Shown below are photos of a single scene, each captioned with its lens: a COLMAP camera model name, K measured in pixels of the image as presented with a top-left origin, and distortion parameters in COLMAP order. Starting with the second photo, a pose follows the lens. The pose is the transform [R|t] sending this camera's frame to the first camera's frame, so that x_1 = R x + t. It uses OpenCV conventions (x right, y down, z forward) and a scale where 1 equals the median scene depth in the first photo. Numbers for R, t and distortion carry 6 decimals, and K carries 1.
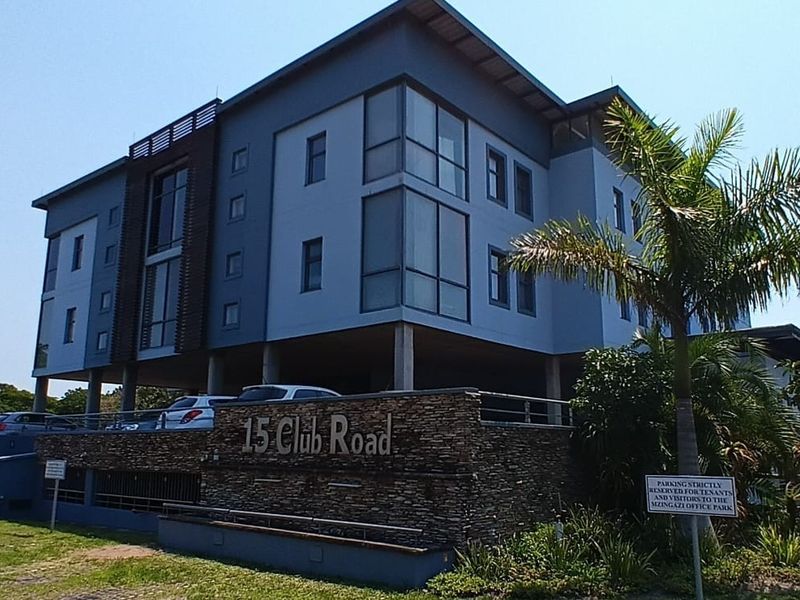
lens RADIAL K [[662.2, 0, 399.9], [0, 662.2, 301.9], [0, 0, 1]] dist [-0.066200, -0.000106]
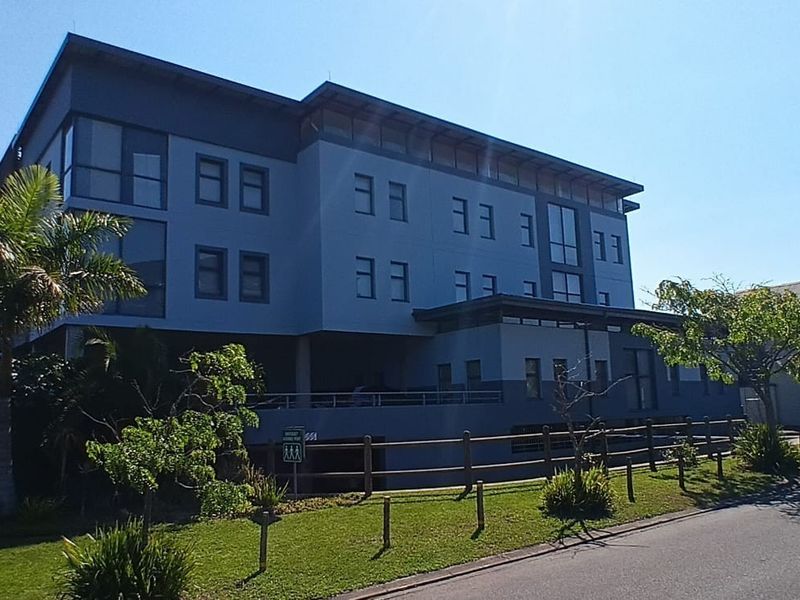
lens RADIAL K [[662.2, 0, 399.9], [0, 662.2, 301.9], [0, 0, 1]] dist [-0.066200, -0.000106]
pose [[0.979148, -0.065170, -0.192409, 0.664481], [0.074682, 0.996297, 0.042598, -0.011051], [0.188921, -0.056079, 0.980390, -0.037319]]
